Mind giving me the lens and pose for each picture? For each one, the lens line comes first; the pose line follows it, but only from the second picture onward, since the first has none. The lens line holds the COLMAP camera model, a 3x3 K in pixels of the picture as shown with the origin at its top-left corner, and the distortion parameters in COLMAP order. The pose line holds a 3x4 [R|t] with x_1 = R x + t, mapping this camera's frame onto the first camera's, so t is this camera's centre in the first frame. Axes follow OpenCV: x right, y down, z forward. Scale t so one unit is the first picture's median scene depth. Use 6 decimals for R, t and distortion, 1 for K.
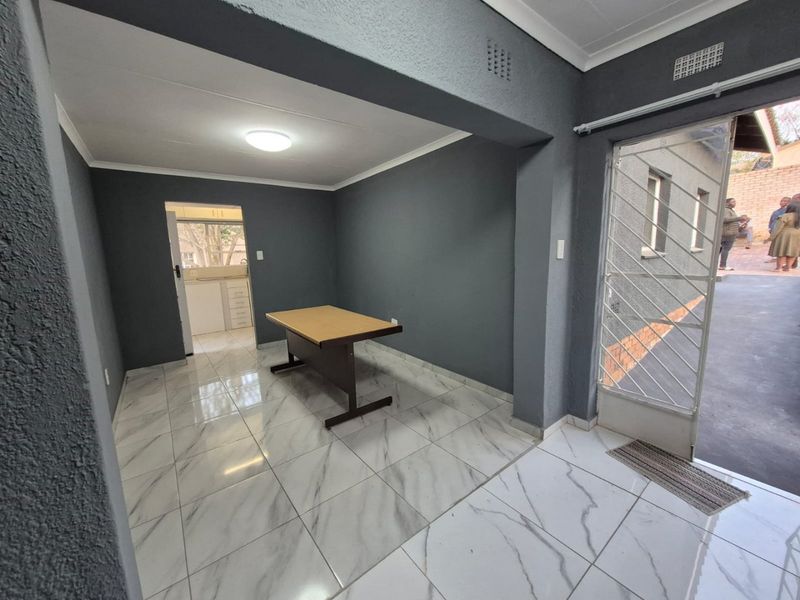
lens RADIAL K [[314.6, 0, 400.0], [0, 314.6, 296.7], [0, 0, 1]] dist [0.001085, 0.000143]
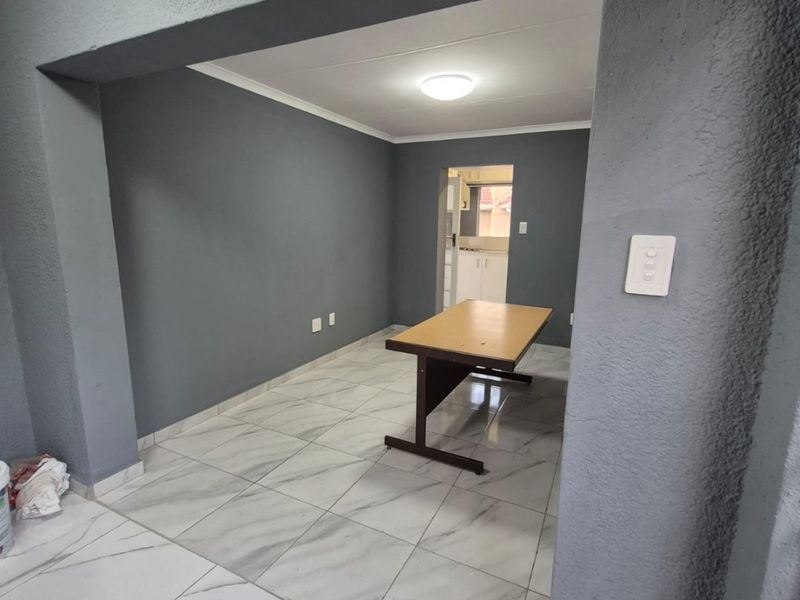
lens RADIAL K [[417.7, 0, 400.4], [0, 417.7, 297.9], [0, 0, 1]] dist [0.001884, -0.001984]
pose [[0.423419, 0.201681, -0.883200, 0.747333], [-0.156119, 0.976564, 0.148155, -0.138438], [0.892381, 0.075153, 0.444982, 0.585605]]
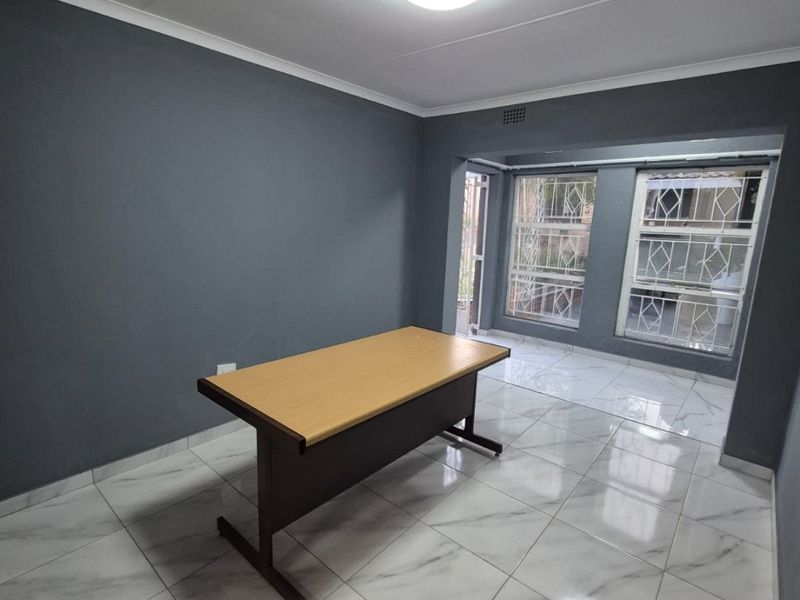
lens RADIAL K [[417.7, 0, 400.4], [0, 417.7, 297.9], [0, 0, 1]] dist [0.001884, -0.001984]
pose [[-0.200629, -0.155504, 0.967247, -1.308478], [0.112750, 0.977096, 0.180475, -0.226211], [-0.973158, 0.145266, -0.178500, 1.551911]]
